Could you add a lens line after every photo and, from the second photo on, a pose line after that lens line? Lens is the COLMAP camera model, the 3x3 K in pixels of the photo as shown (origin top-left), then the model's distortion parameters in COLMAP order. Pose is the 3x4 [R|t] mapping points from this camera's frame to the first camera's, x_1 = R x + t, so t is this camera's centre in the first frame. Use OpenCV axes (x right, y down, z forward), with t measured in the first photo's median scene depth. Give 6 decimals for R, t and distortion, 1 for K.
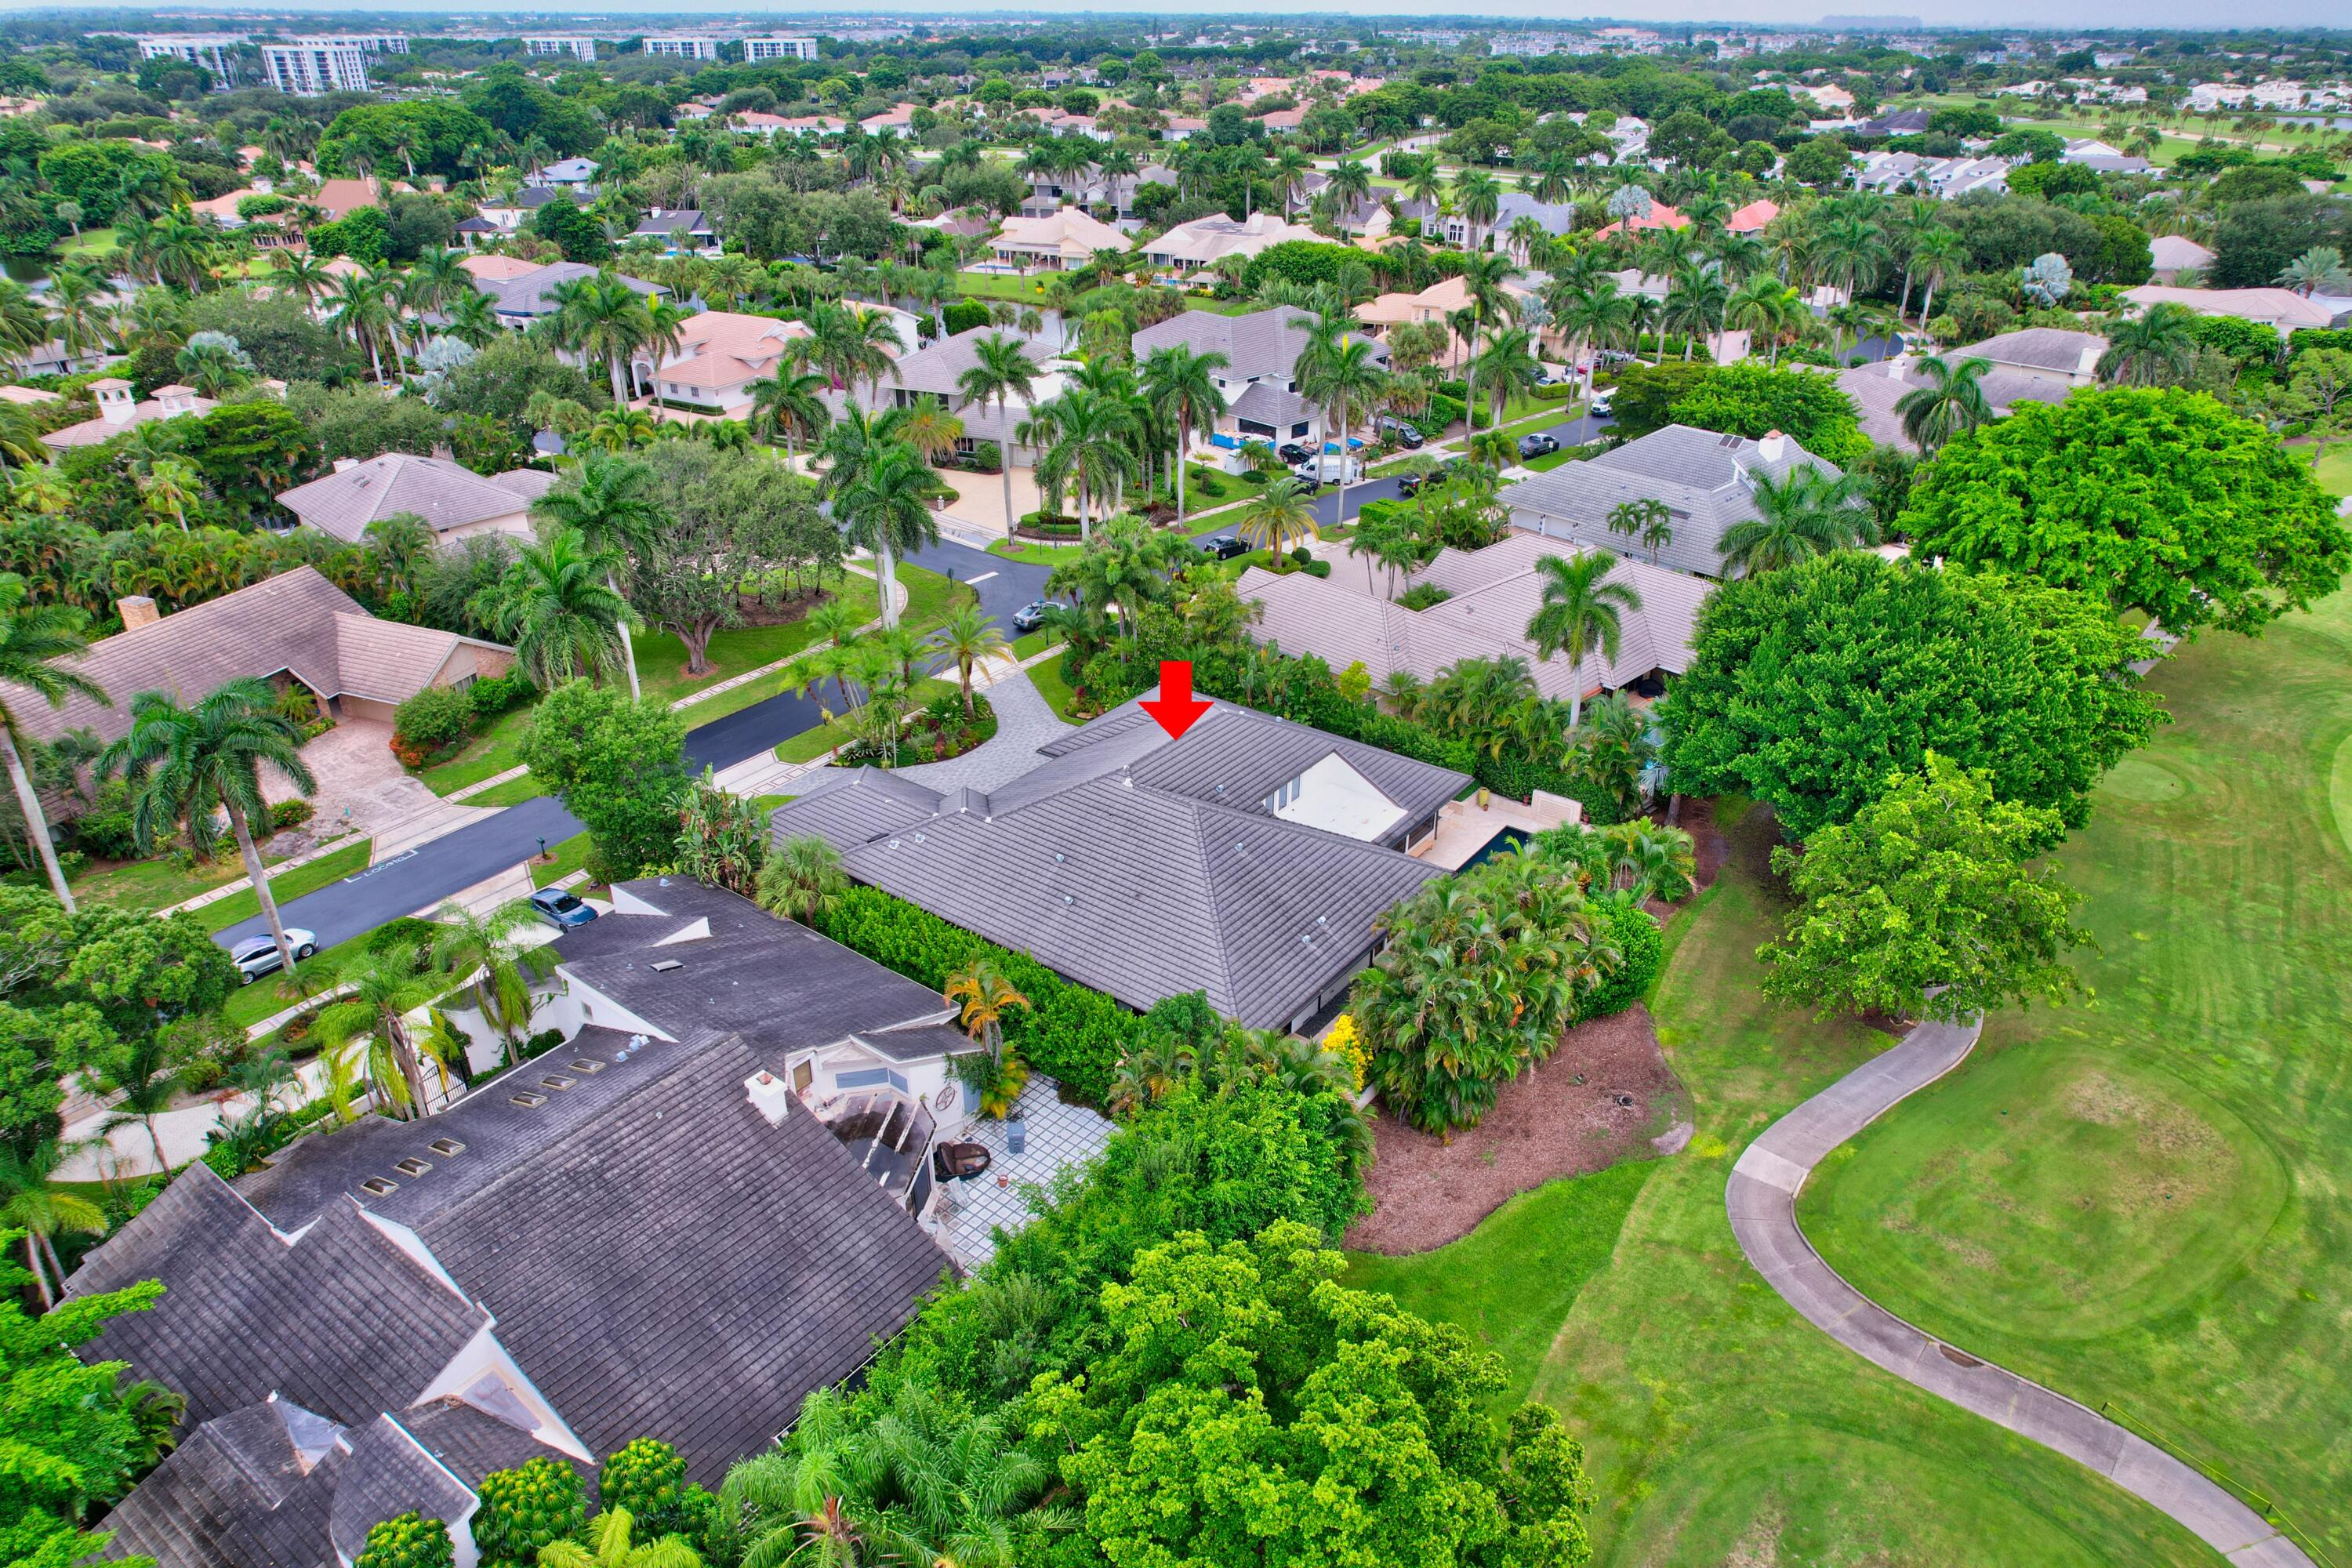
lens RADIAL K [[1508.8, 0, 1179.5], [0, 1508.8, 794.5], [0, 0, 1]] dist [-0.077936, 0.070607]
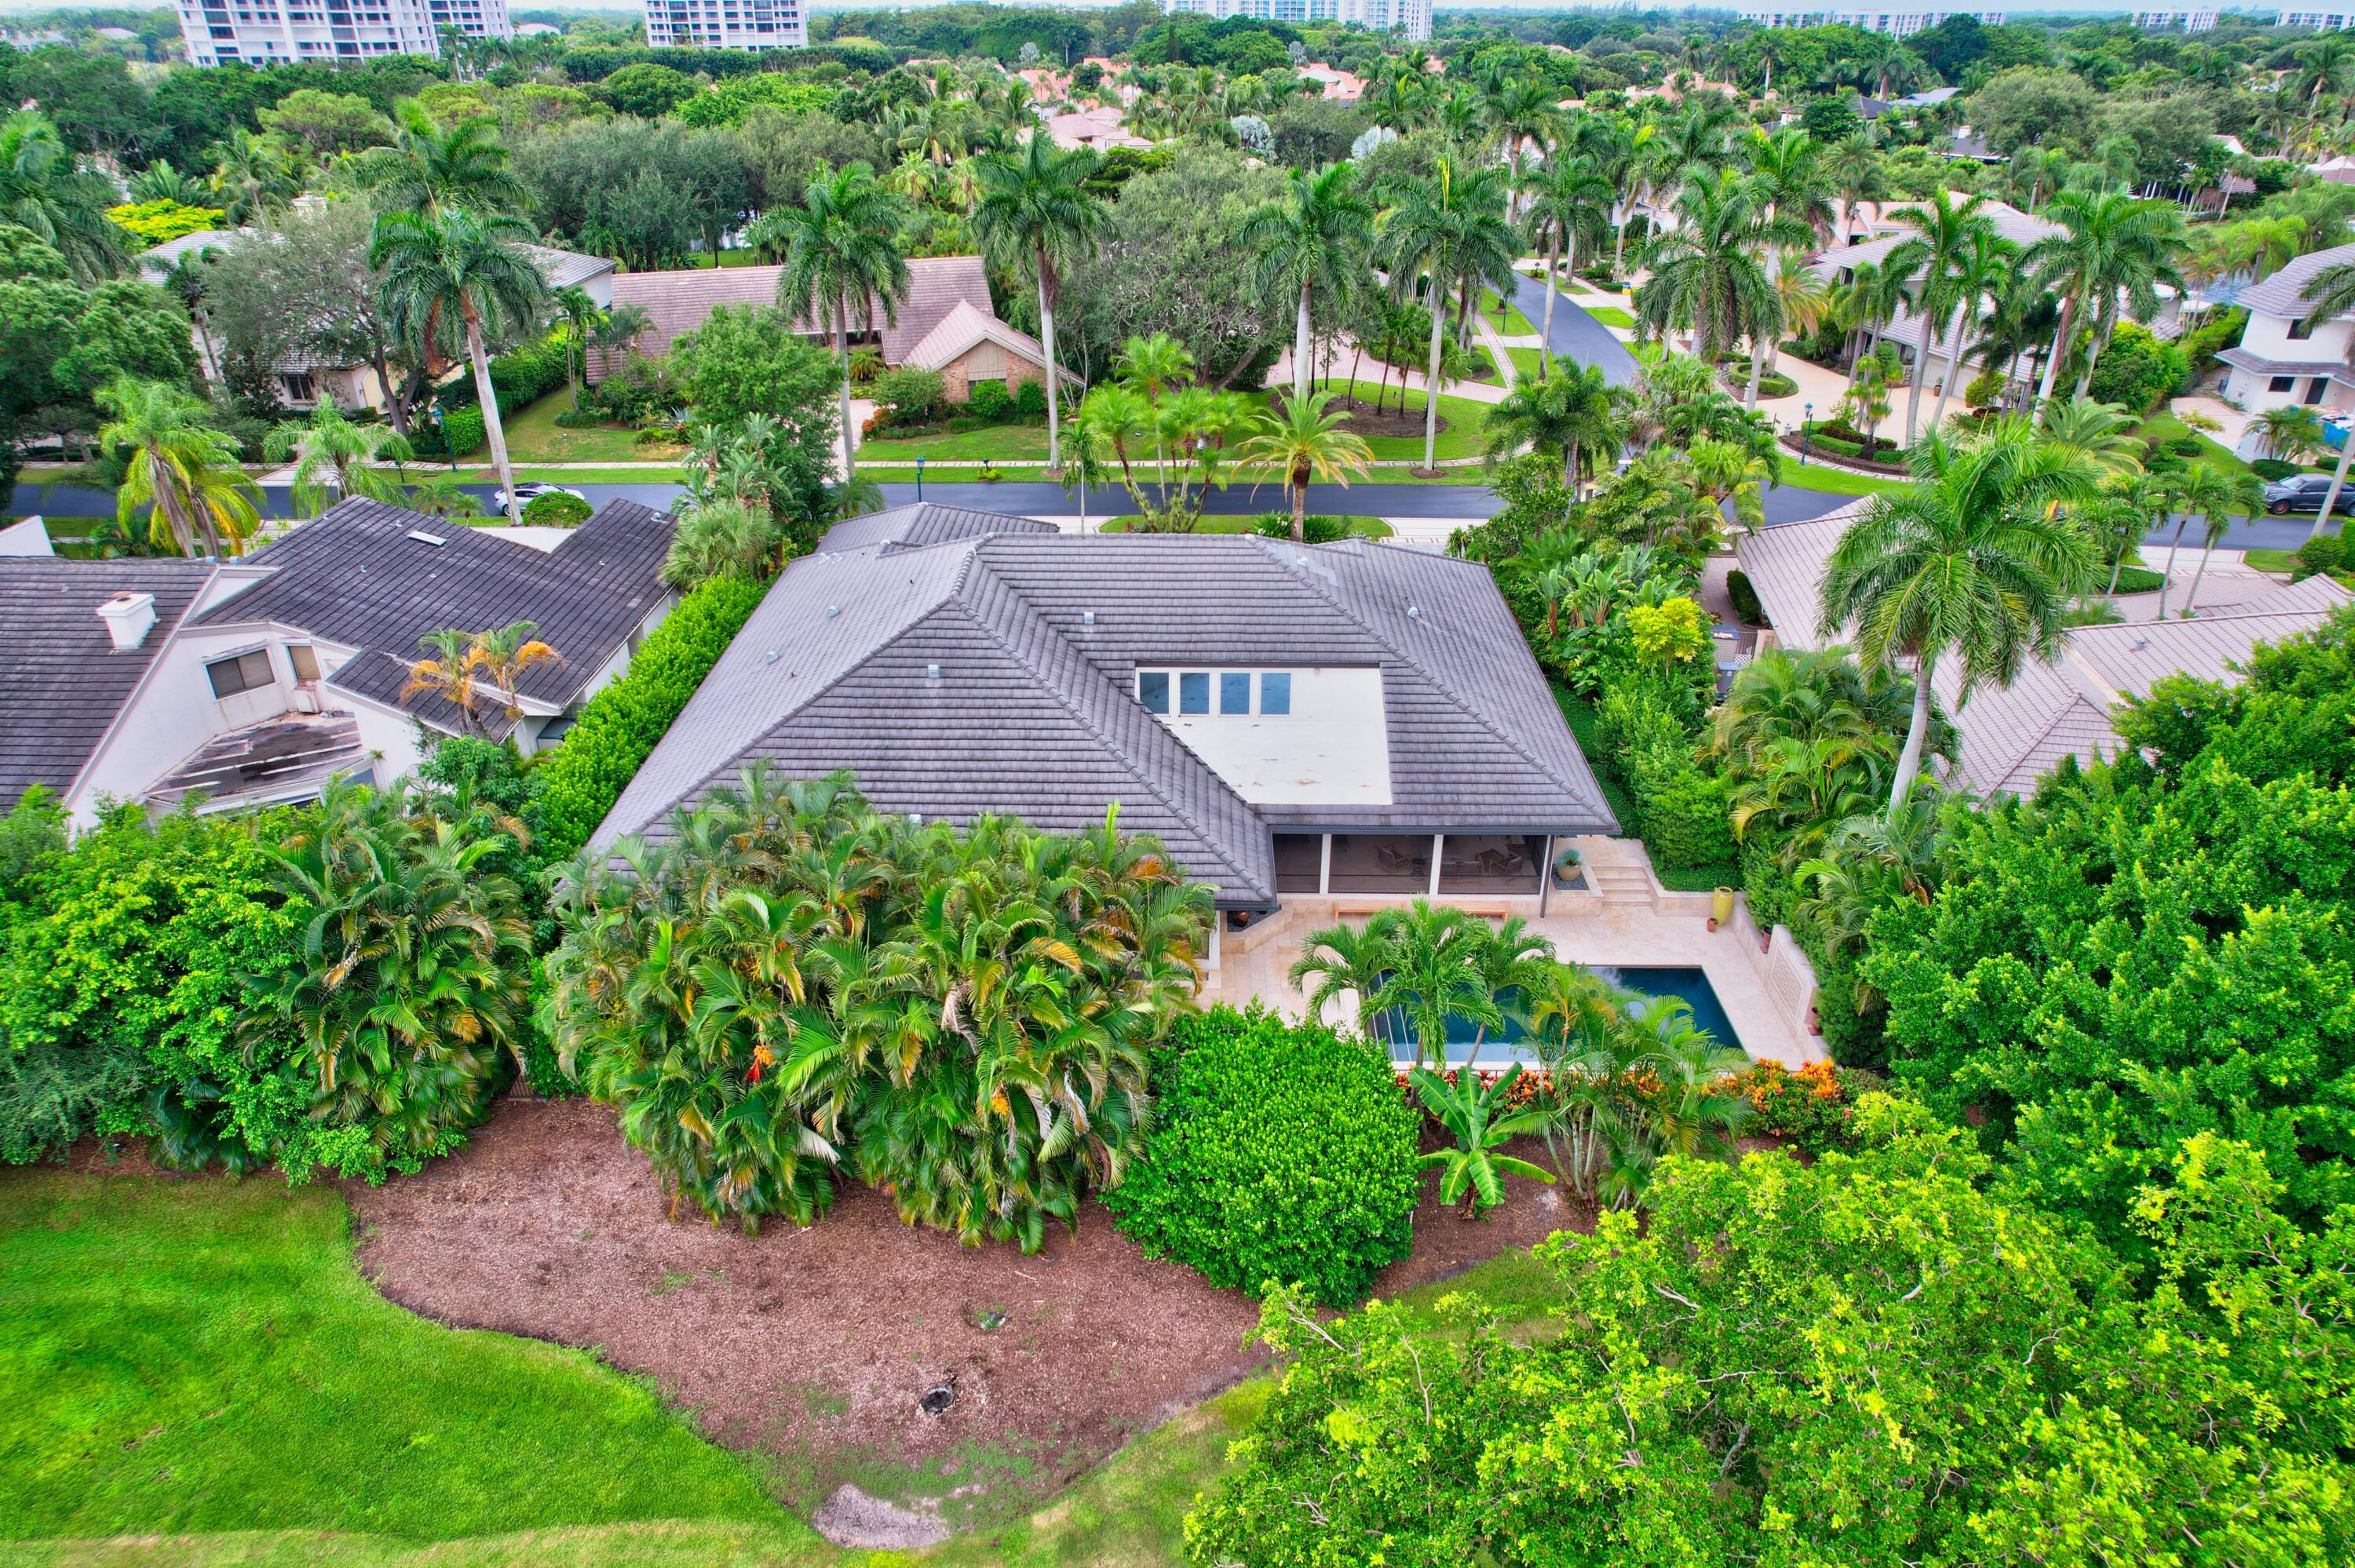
lens RADIAL K [[1510.6, 0, 1181.0], [0, 1510.6, 794.5], [0, 0, 1]] dist [-0.077936, 0.070607]
pose [[0.589831, 0.376410, -0.714433, 0.687415], [-0.379318, 0.910184, 0.166382, -0.072820], [0.712893, 0.172860, 0.679634, 0.828637]]
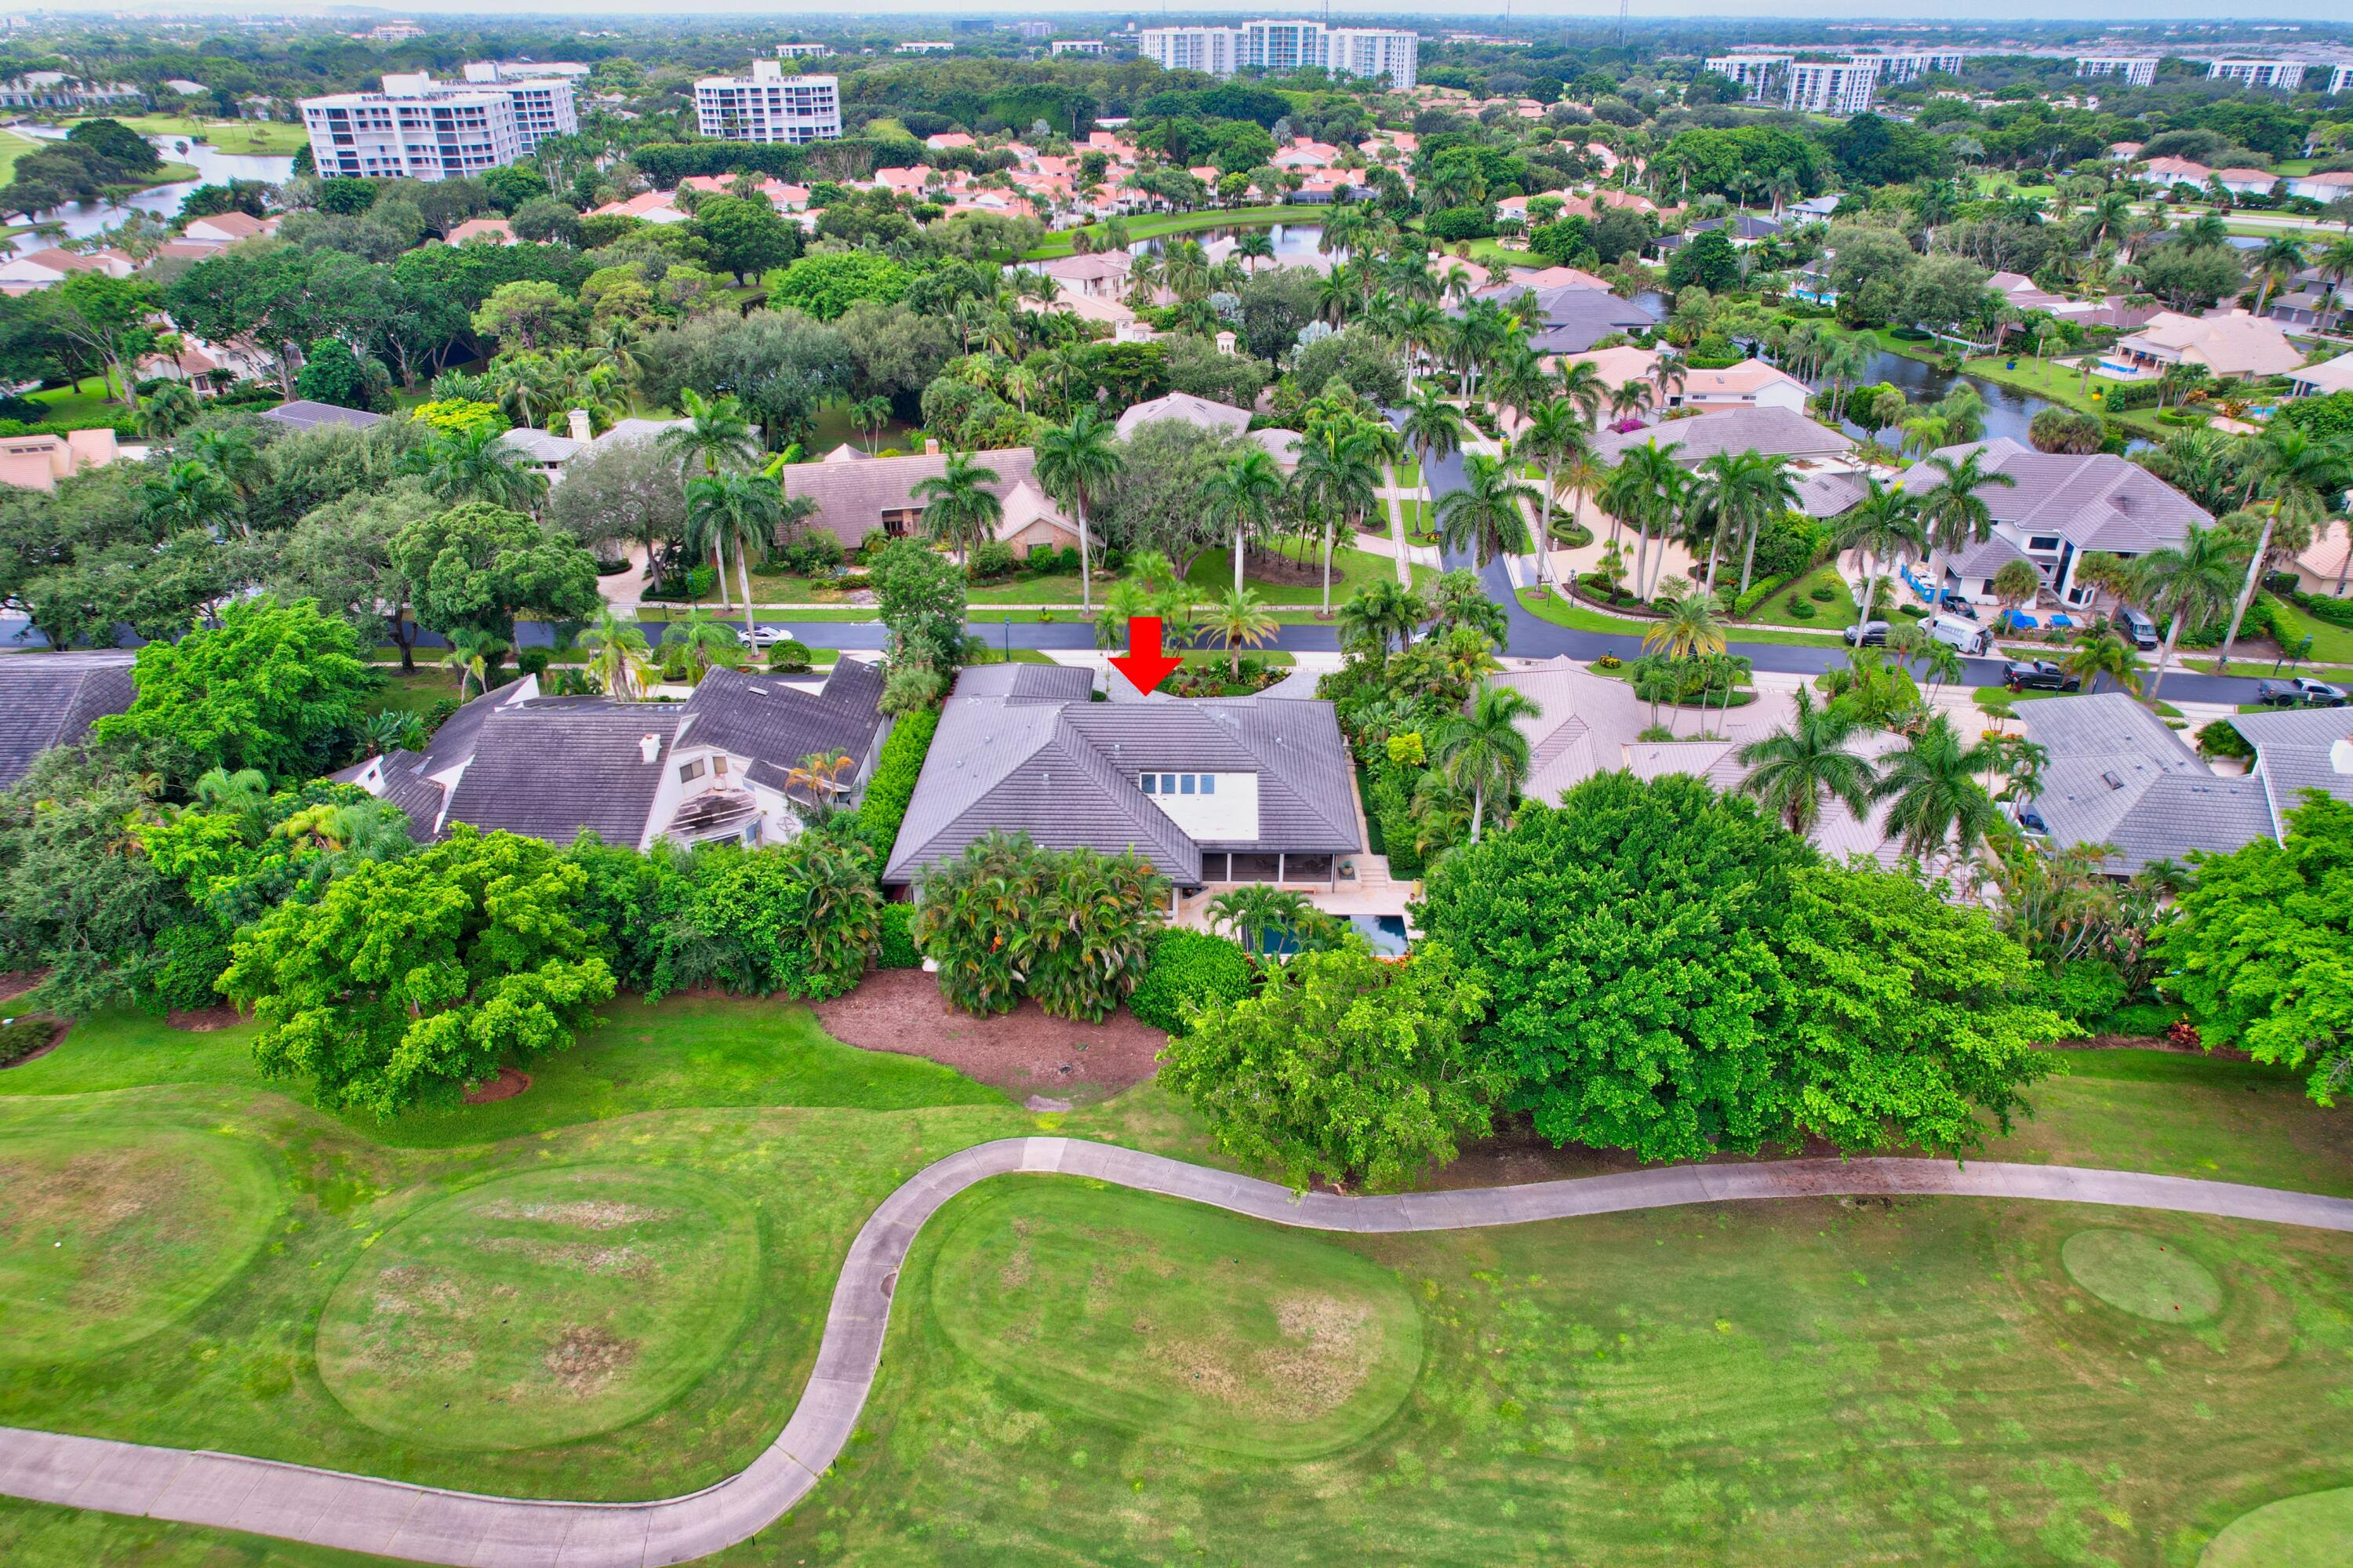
lens RADIAL K [[1507.5, 0, 1180.5], [0, 1507.5, 792.4], [0, 0, 1]] dist [-0.085566, 0.079810]
pose [[0.589261, 0.376708, -0.714746, 1.303786], [-0.380699, 0.909746, 0.165622, -0.265897], [0.712628, 0.174508, 0.679491, 0.245463]]
